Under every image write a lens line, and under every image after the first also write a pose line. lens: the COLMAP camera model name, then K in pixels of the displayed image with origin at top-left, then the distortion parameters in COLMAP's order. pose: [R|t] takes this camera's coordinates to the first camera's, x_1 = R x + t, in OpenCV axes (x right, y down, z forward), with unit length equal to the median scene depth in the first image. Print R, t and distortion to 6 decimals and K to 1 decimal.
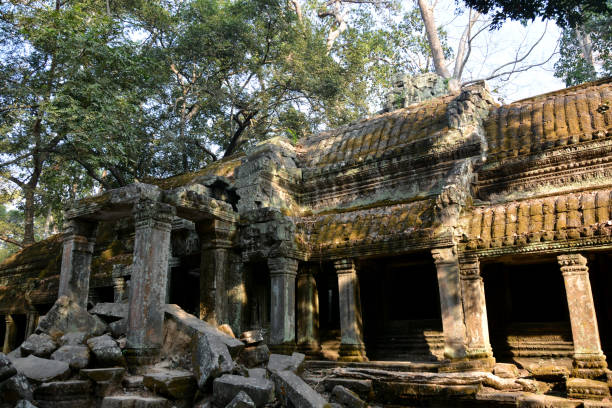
lens RADIAL K [[487.2, 0, 306.0], [0, 487.2, 204.0], [0, 0, 1]] dist [-0.038735, -0.000661]
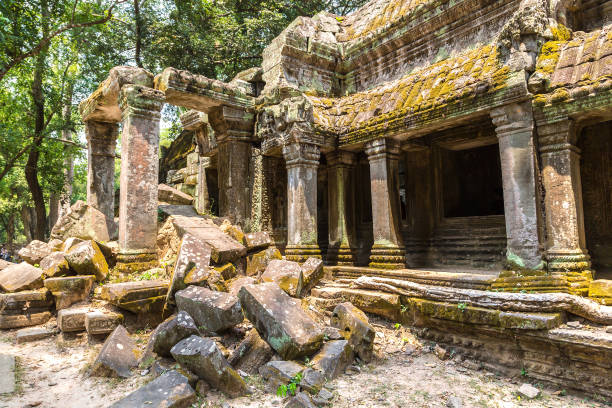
lens RADIAL K [[414.5, 0, 306.0], [0, 414.5, 204.0], [0, 0, 1]] dist [0.005354, -0.001136]
pose [[0.956744, -0.032237, -0.289139, 0.160117], [0.083646, 0.982359, 0.167253, 0.092547], [0.278647, -0.184203, 0.942563, 0.331282]]
